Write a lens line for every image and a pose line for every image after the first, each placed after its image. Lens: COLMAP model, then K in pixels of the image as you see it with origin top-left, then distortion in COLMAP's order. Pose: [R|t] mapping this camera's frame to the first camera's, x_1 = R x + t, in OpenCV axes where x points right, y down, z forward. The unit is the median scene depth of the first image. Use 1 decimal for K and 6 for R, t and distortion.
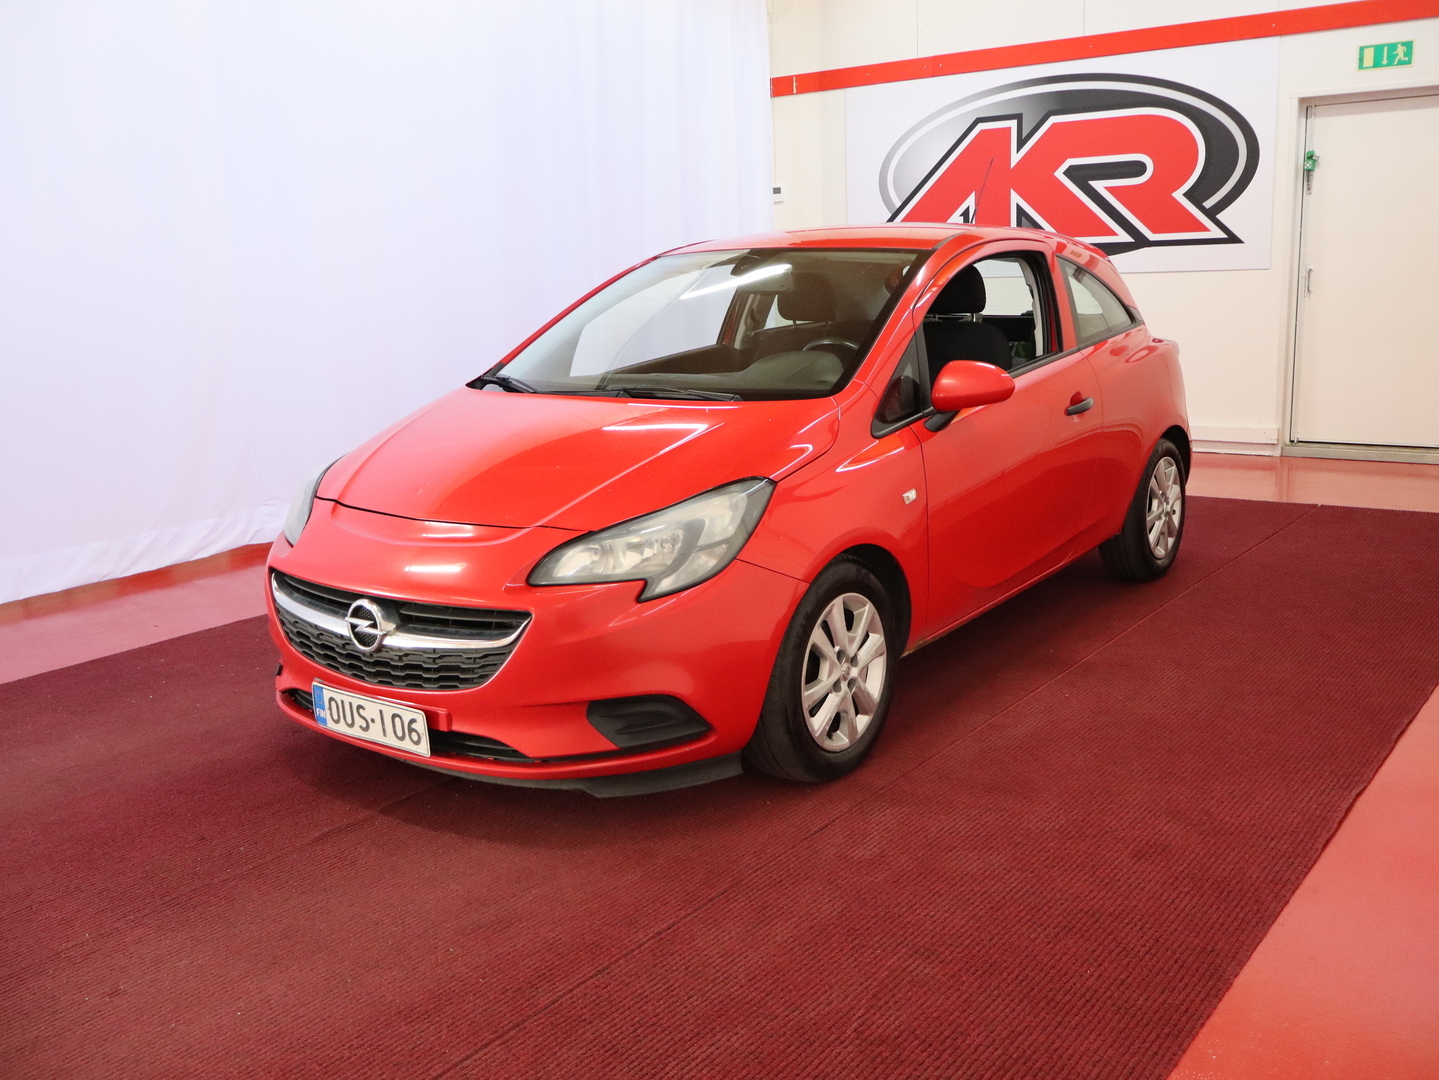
lens RADIAL K [[1370.7, 0, 719.5], [0, 1370.7, 540.0], [0, 0, 1]] dist [-0.006068, 0.021563]
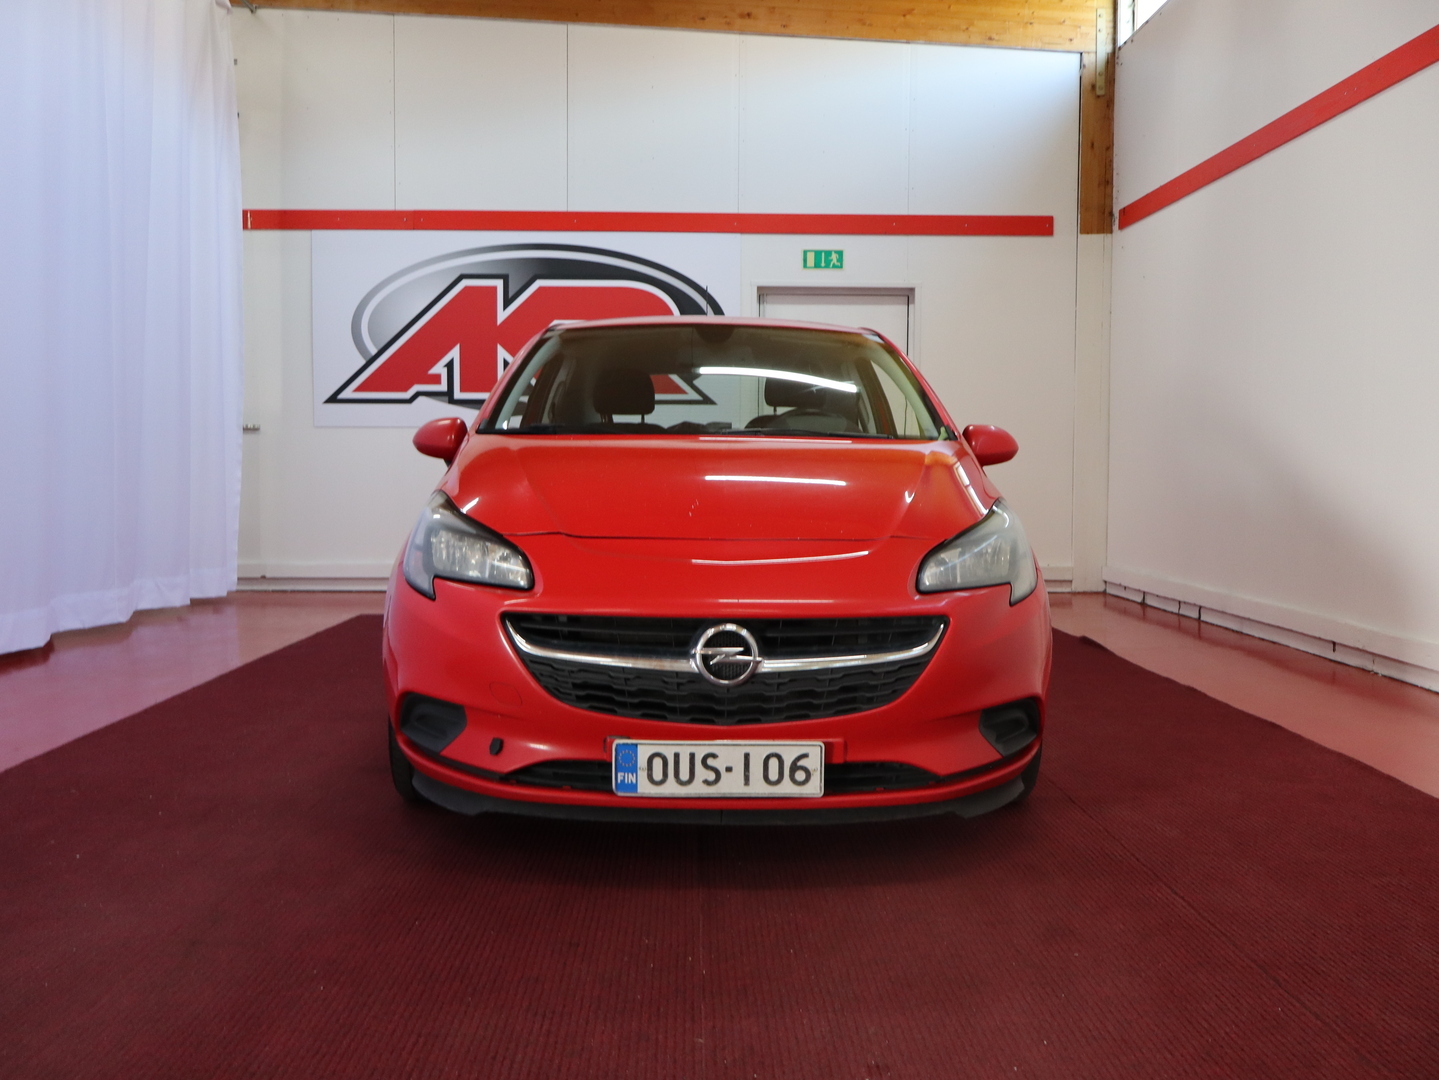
lens RADIAL K [[1370.7, 0, 719.5], [0, 1370.7, 540.0], [0, 0, 1]] dist [-0.006068, 0.021563]
pose [[0.792800, 0.005845, 0.609453, -0.332683], [0.090992, 0.987612, -0.127838, 0.042686], [-0.602651, 0.156805, 0.782448, 0.136117]]
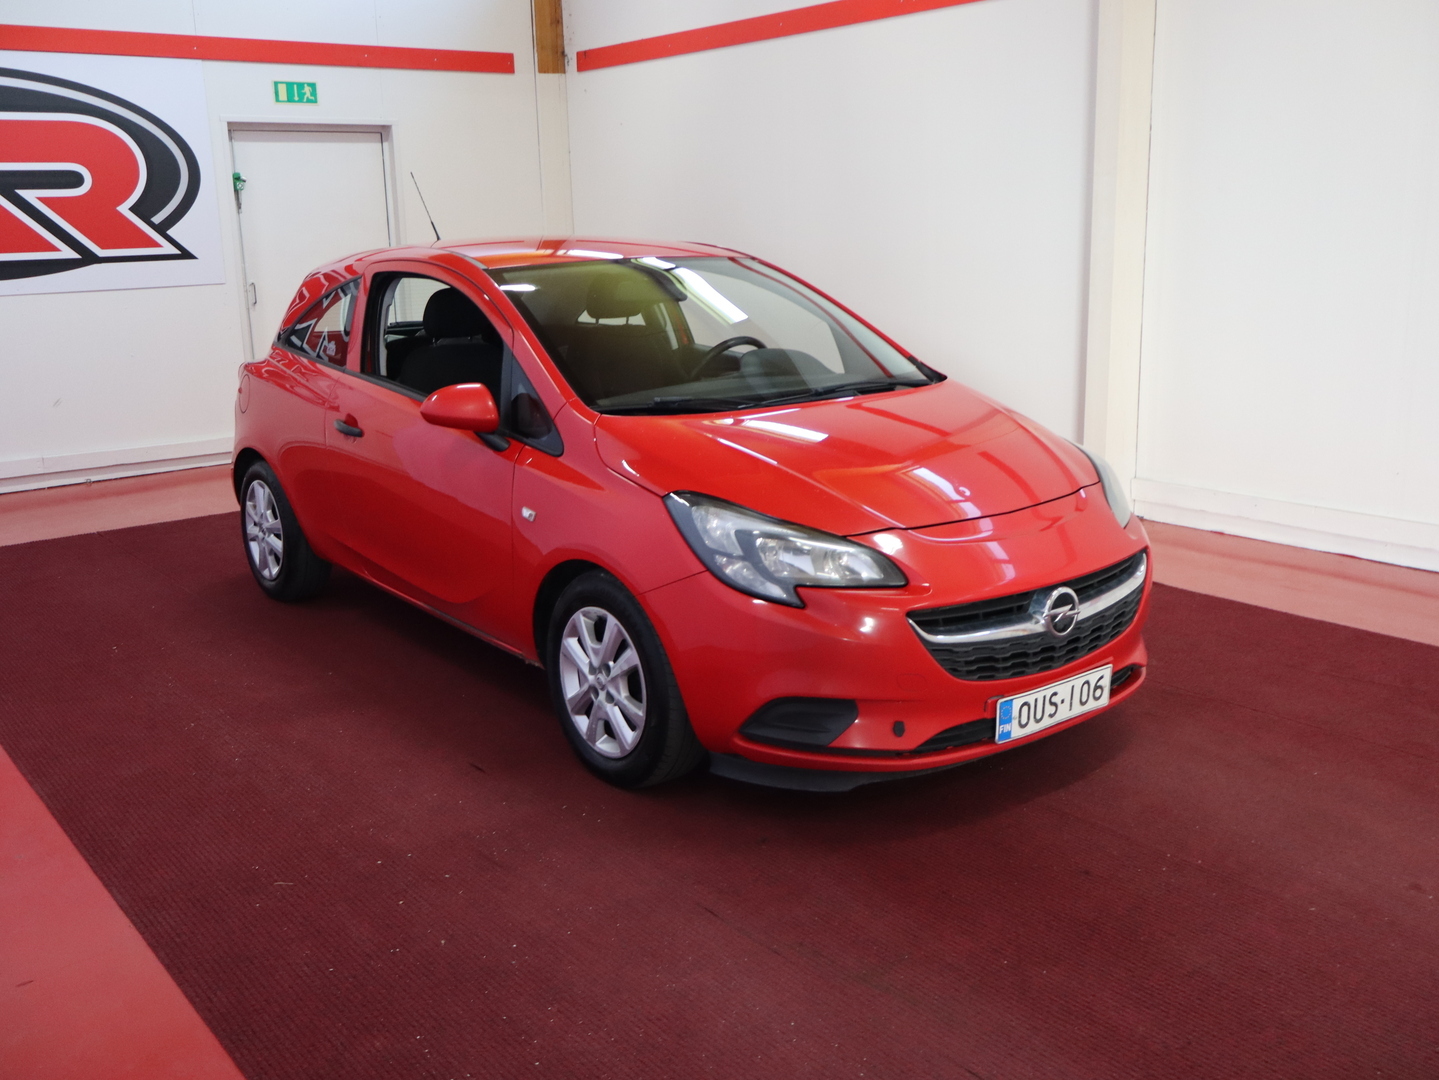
lens RADIAL K [[1370.7, 0, 719.5], [0, 1370.7, 540.0], [0, 0, 1]] dist [-0.006068, 0.021563]
pose [[0.270246, -0.196017, 0.942627, -0.553683], [0.211022, 0.967309, 0.140651, -0.082099], [-0.939381, 0.160905, 0.302775, 0.389906]]
